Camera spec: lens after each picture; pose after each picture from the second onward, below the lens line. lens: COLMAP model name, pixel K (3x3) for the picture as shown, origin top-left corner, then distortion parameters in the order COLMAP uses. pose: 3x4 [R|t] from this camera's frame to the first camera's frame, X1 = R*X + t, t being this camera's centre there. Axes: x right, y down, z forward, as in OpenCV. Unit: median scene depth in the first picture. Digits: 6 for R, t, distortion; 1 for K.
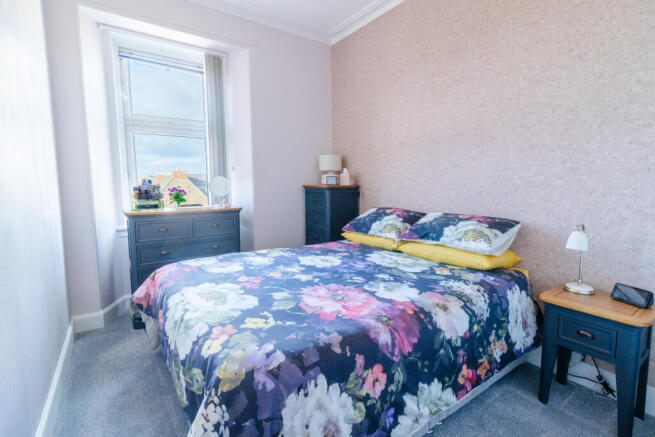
lens RADIAL K [[309.0, 0, 321.1], [0, 309.0, 218.0], [0, 0, 1]] dist [-0.001151, -0.000148]
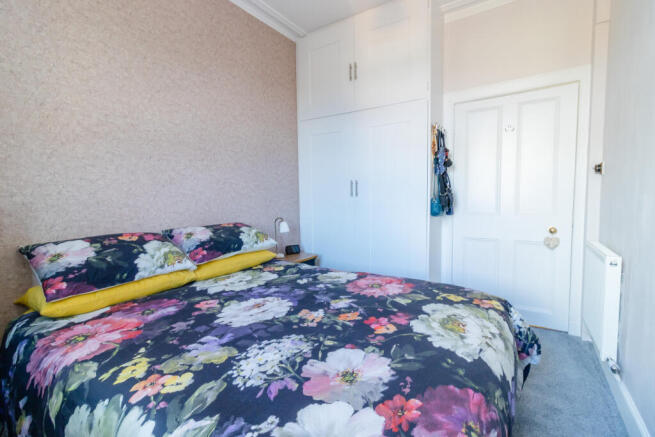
lens RADIAL K [[309.0, 0, 325.9], [0, 309.0, 217.0], [0, 0, 1]] dist [-0.001151, -0.000148]
pose [[-0.389143, -0.058634, 0.919309, -0.843429], [0.113445, 0.987325, 0.110993, -0.145977], [-0.914165, 0.147483, -0.377559, 1.389718]]
